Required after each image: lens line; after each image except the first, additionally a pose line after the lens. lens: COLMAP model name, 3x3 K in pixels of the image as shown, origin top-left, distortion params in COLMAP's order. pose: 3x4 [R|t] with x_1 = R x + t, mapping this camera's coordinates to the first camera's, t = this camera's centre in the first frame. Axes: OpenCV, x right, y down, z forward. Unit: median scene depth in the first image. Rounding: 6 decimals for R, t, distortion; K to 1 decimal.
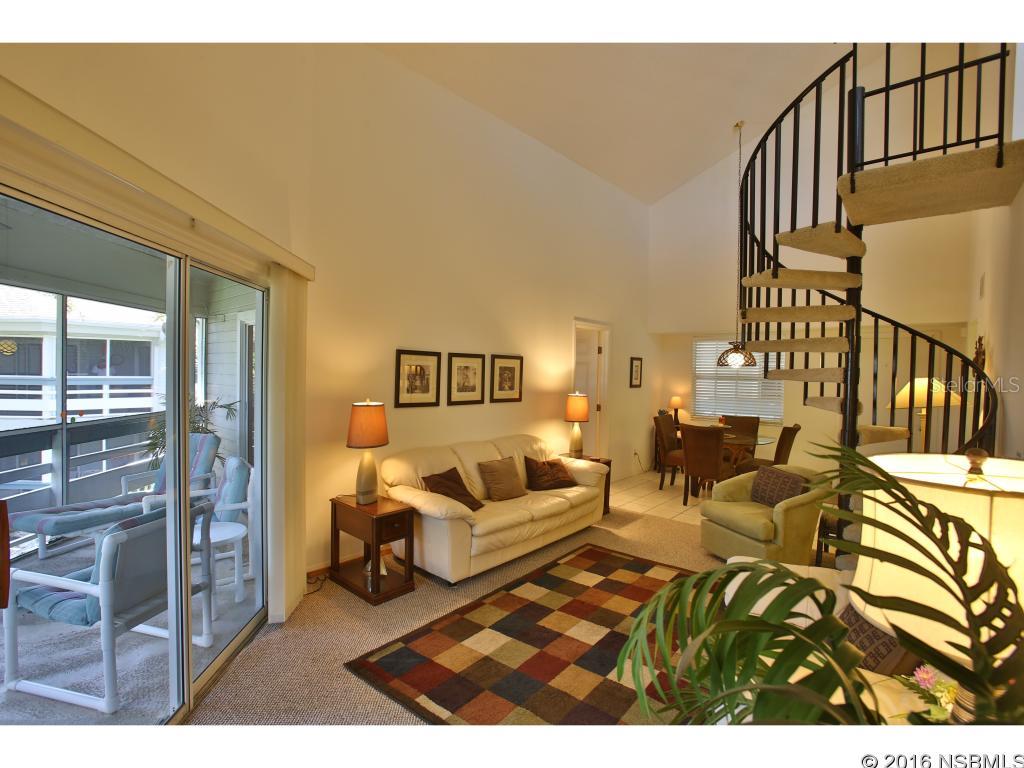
lens RADIAL K [[492.6, 0, 517.9], [0, 492.6, 387.1], [0, 0, 1]] dist [-0.048015, 0.005356]
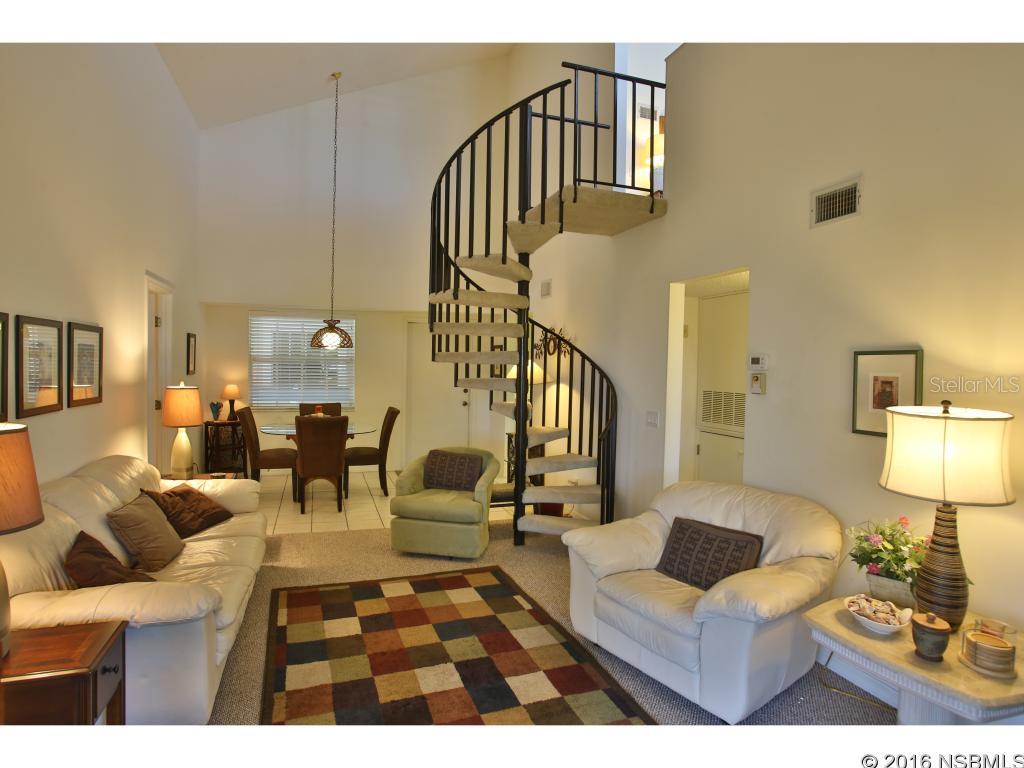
lens RADIAL K [[552.2, 0, 520.3], [0, 552.2, 388.9], [0, 0, 1]] dist [-0.067843, 0.001297]
pose [[0.500763, -0.048641, 0.864217, -0.365821], [0.017543, 0.998785, 0.046050, -0.009905], [-0.865407, -0.007899, 0.501008, 0.294273]]
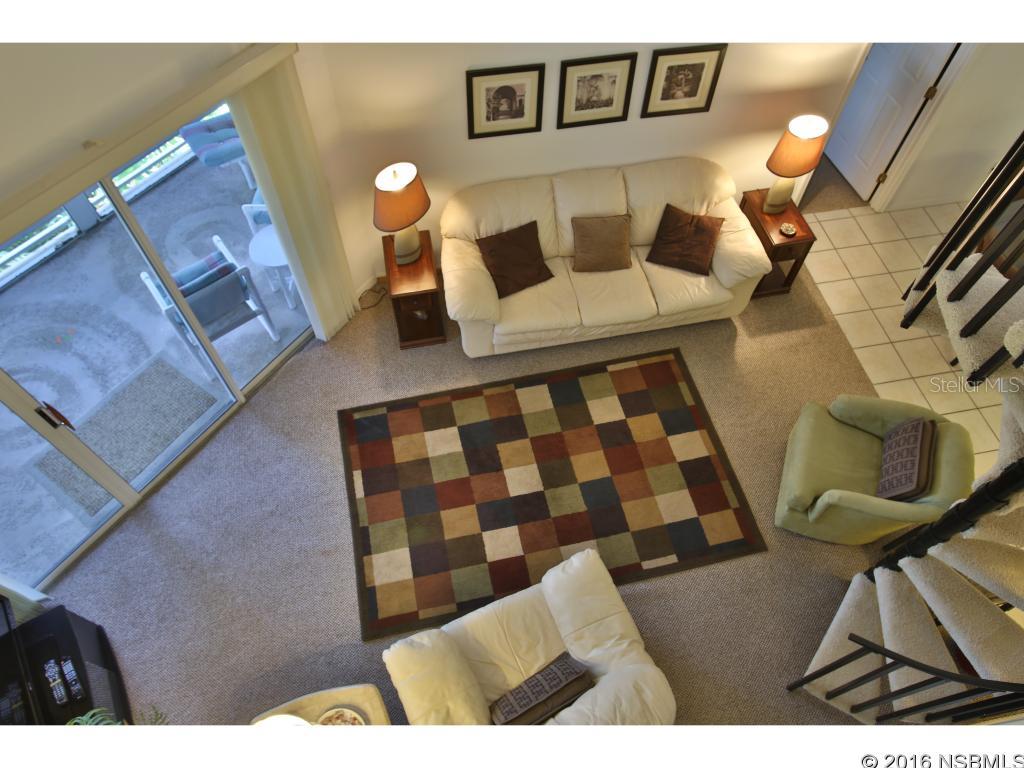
lens RADIAL K [[683.9, 0, 514.6], [0, 683.9, 382.5], [0, 0, 1]] dist [-0.051003, -0.001038]
pose [[0.776836, 0.519160, -0.356368, 0.379214], [-0.014510, 0.580538, 0.814104, -0.588829], [0.629536, -0.627254, 0.458516, 0.284868]]
